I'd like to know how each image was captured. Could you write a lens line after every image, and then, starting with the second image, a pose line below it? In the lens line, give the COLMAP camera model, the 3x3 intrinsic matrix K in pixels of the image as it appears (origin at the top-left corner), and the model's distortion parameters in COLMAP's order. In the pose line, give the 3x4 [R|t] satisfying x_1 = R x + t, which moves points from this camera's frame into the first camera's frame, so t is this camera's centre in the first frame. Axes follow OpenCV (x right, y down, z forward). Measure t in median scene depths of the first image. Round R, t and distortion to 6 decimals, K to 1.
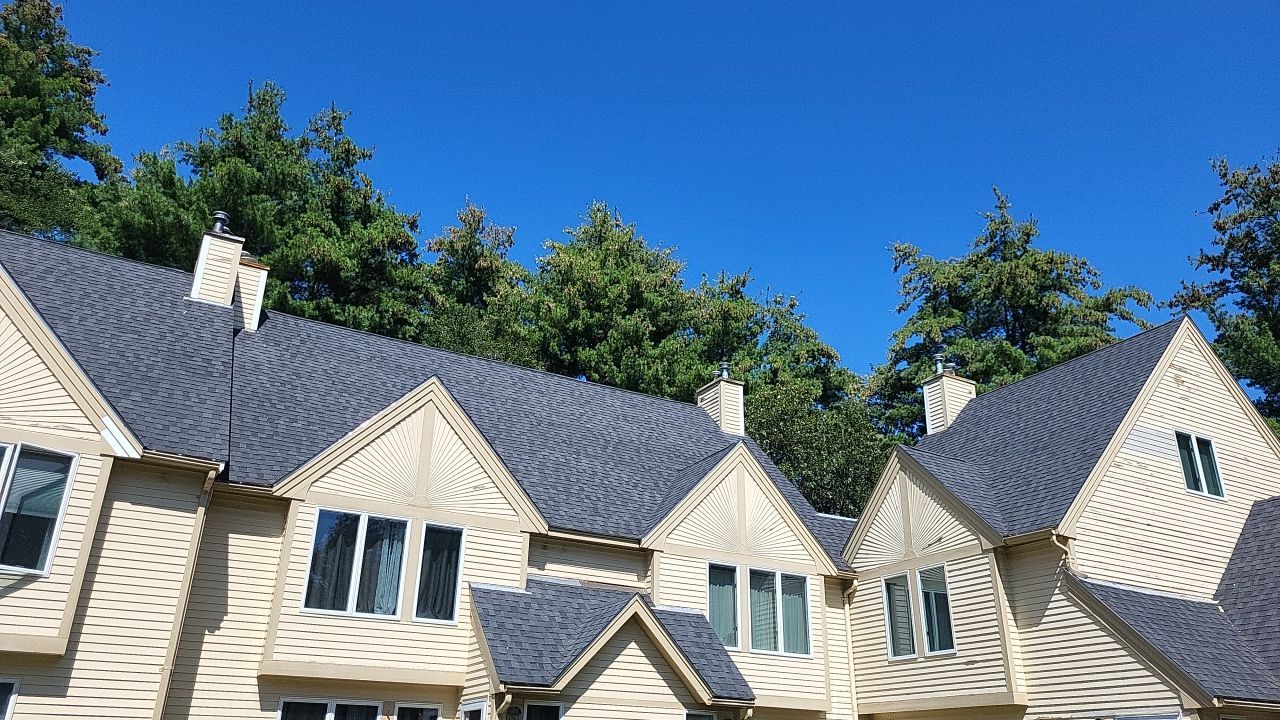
lens RADIAL K [[979.4, 0, 646.0], [0, 979.4, 350.2], [0, 0, 1]] dist [0.031505, -0.011968]
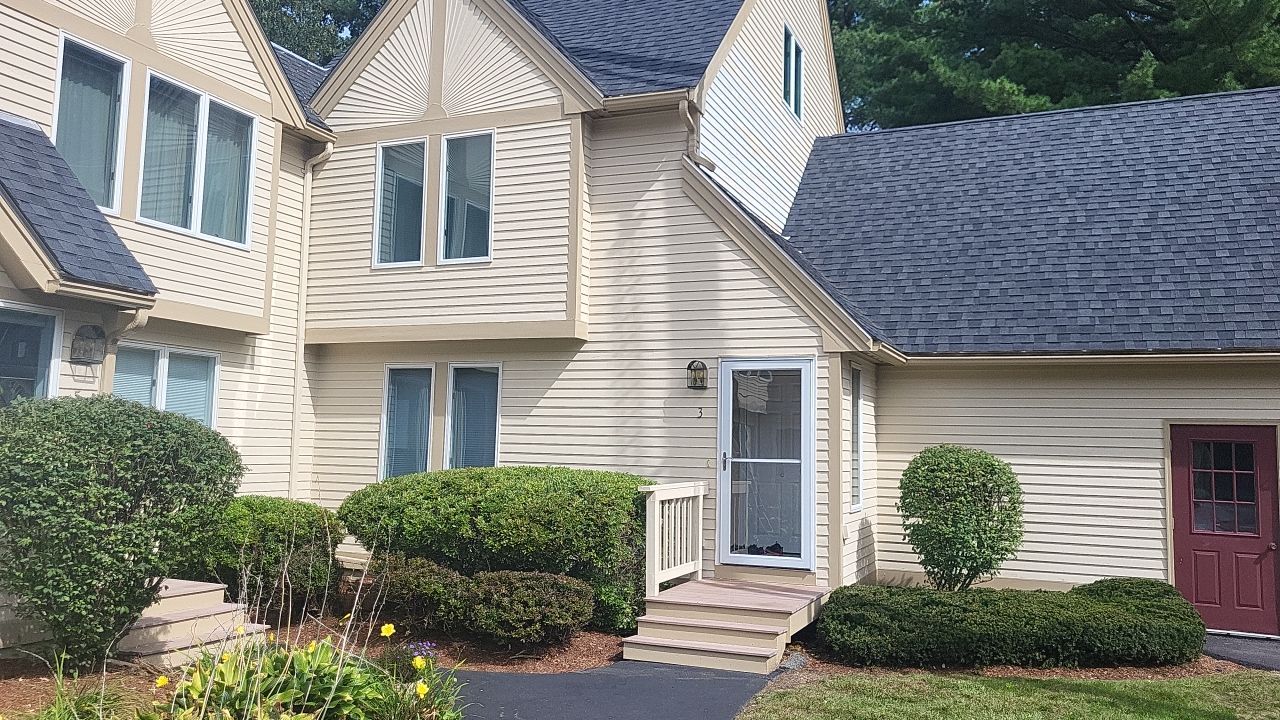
lens RADIAL K [[979.4, 0, 645.9], [0, 979.4, 355.7], [0, 0, 1]] dist [0.031505, -0.011968]
pose [[0.800553, 0.059418, 0.596309, 0.010026], [-0.252817, 0.935671, 0.246179, 0.168138], [-0.543321, -0.347836, 0.764076, 0.397065]]
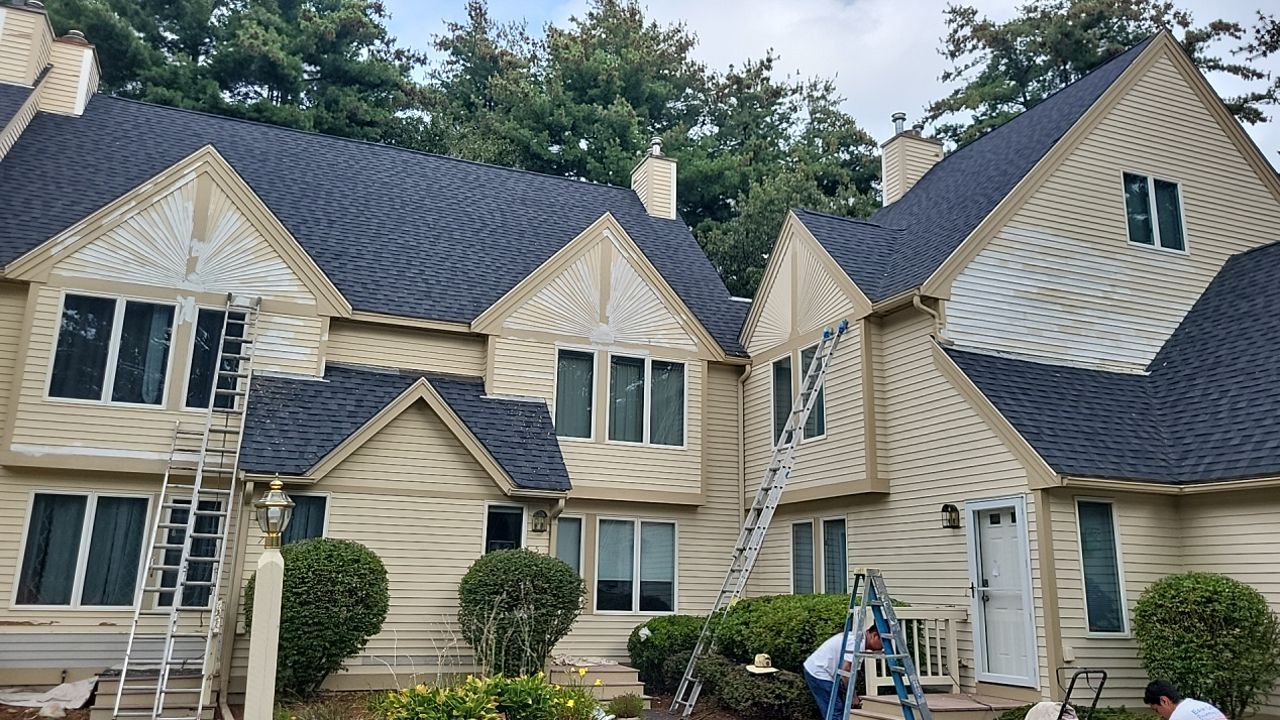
lens RADIAL K [[979.4, 0, 641.3], [0, 979.4, 353.3], [0, 0, 1]] dist [0.031505, -0.011968]
pose [[0.989886, -0.027887, -0.139094, 0.260563], [0.052003, 0.983566, 0.172898, 0.069920], [0.131987, -0.178382, 0.975069, 0.136016]]
